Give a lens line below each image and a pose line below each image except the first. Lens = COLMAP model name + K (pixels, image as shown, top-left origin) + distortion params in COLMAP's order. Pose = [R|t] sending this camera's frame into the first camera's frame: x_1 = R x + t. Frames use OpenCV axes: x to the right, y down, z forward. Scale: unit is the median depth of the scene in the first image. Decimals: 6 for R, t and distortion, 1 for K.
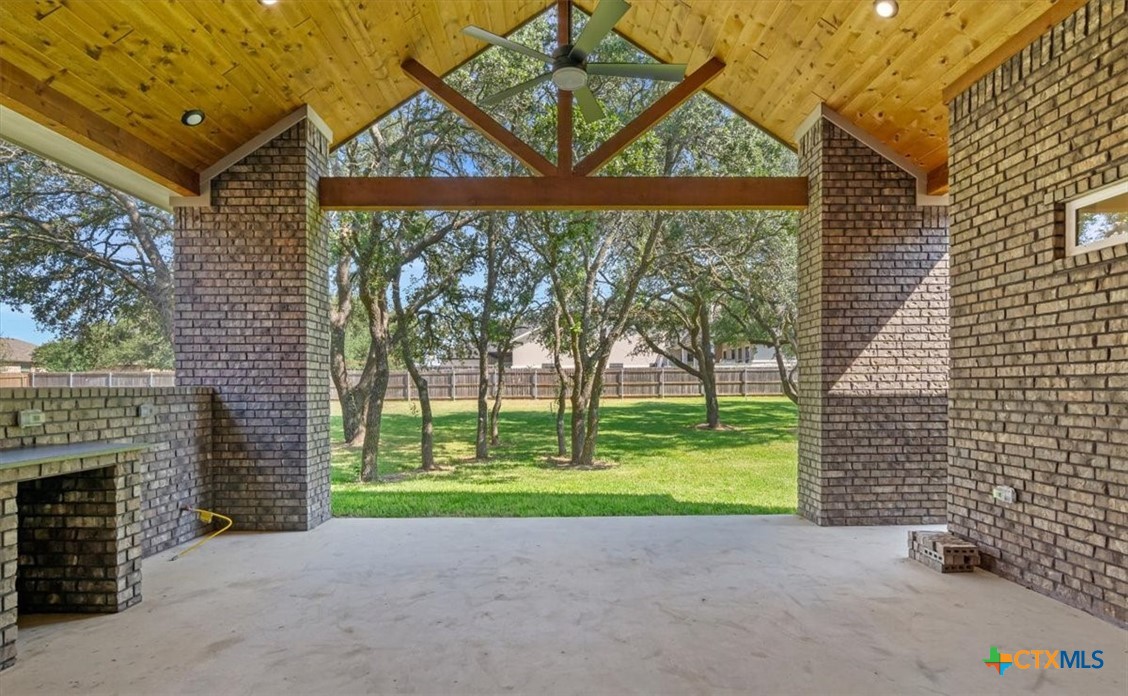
lens RADIAL K [[567.2, 0, 567.4], [0, 567.2, 383.7], [0, 0, 1]] dist [-0.000470, 0.001351]
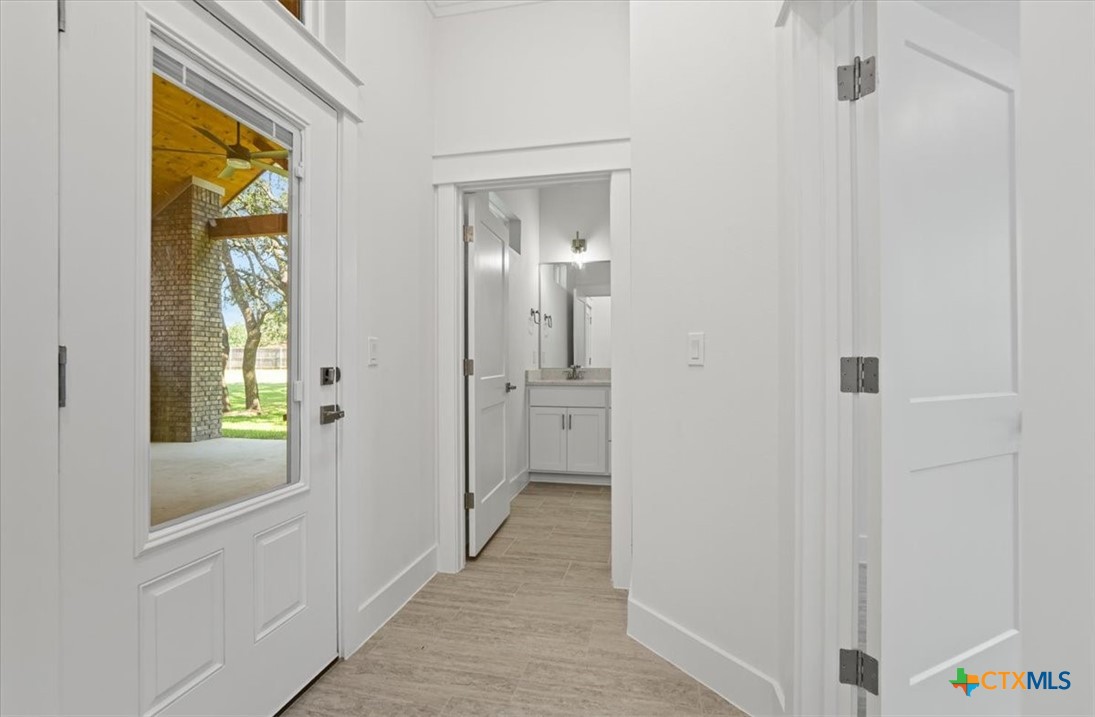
lens RADIAL K [[503.3, 0, 545.9], [0, 503.3, 357.5], [0, 0, 1]] dist [-0.005341, -0.000226]
pose [[0.978208, -0.000850, -0.207626, 0.809876], [-0.001072, 0.999958, -0.009144, 0.032858], [0.207625, 0.009168, 0.978166, -0.175616]]
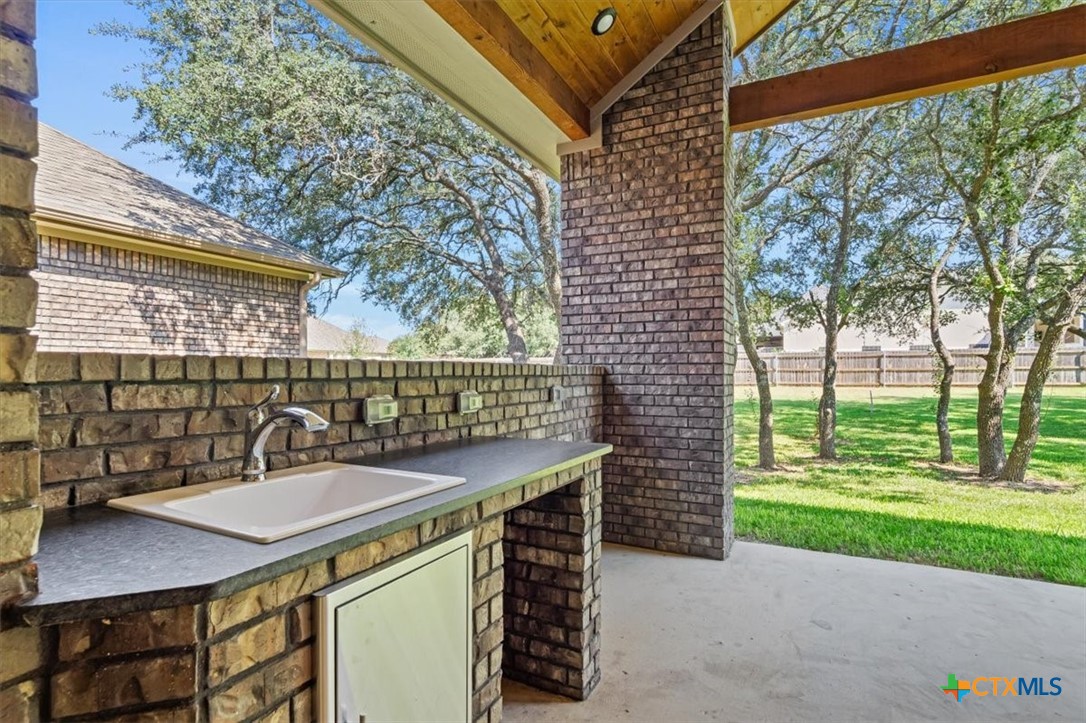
lens RADIAL K [[530.8, 0, 543.0], [0, 530.8, 365.8], [0, 0, 1]] dist [-0.002569, 0.000079]
pose [[0.894966, -0.002152, -0.446130, -0.362495], [-0.002015, 0.999959, -0.008867, 0.012247], [0.446131, 0.008834, 0.894924, 0.275004]]
